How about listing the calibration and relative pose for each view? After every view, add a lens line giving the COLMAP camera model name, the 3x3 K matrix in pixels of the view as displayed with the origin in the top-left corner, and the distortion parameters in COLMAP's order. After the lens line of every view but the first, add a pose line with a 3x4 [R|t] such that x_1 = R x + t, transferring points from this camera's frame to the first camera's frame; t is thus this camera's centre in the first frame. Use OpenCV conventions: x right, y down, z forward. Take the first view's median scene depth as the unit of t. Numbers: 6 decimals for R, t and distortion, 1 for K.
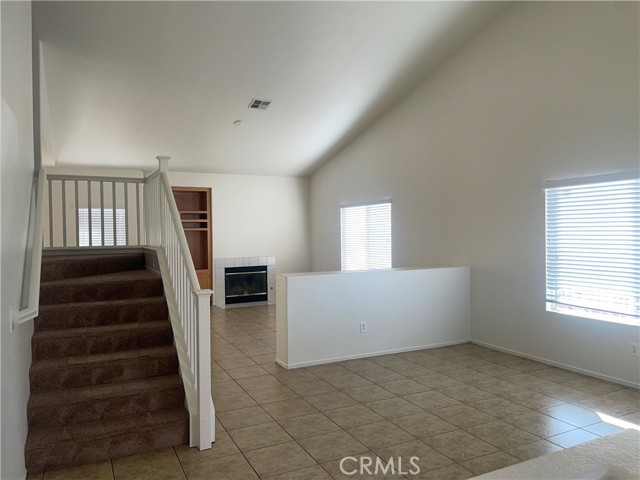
lens RADIAL K [[483.9, 0, 320.0], [0, 483.9, 240.0], [0, 0, 1]] dist [0.090944, -0.116044]
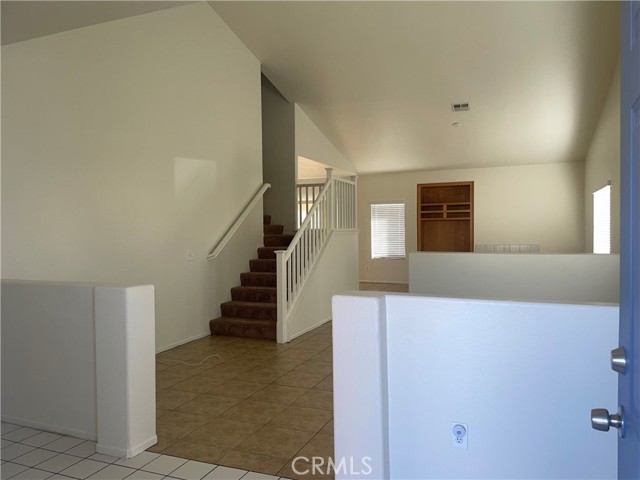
lens RADIAL K [[483.9, 0, 320.0], [0, 483.9, 240.0], [0, 0, 1]] dist [0.090944, -0.116044]
pose [[0.650547, 0.021887, -0.759151, 0.504665], [-0.012099, 0.999756, 0.018455, 0.014605], [0.759370, -0.002821, 0.650653, 0.002174]]
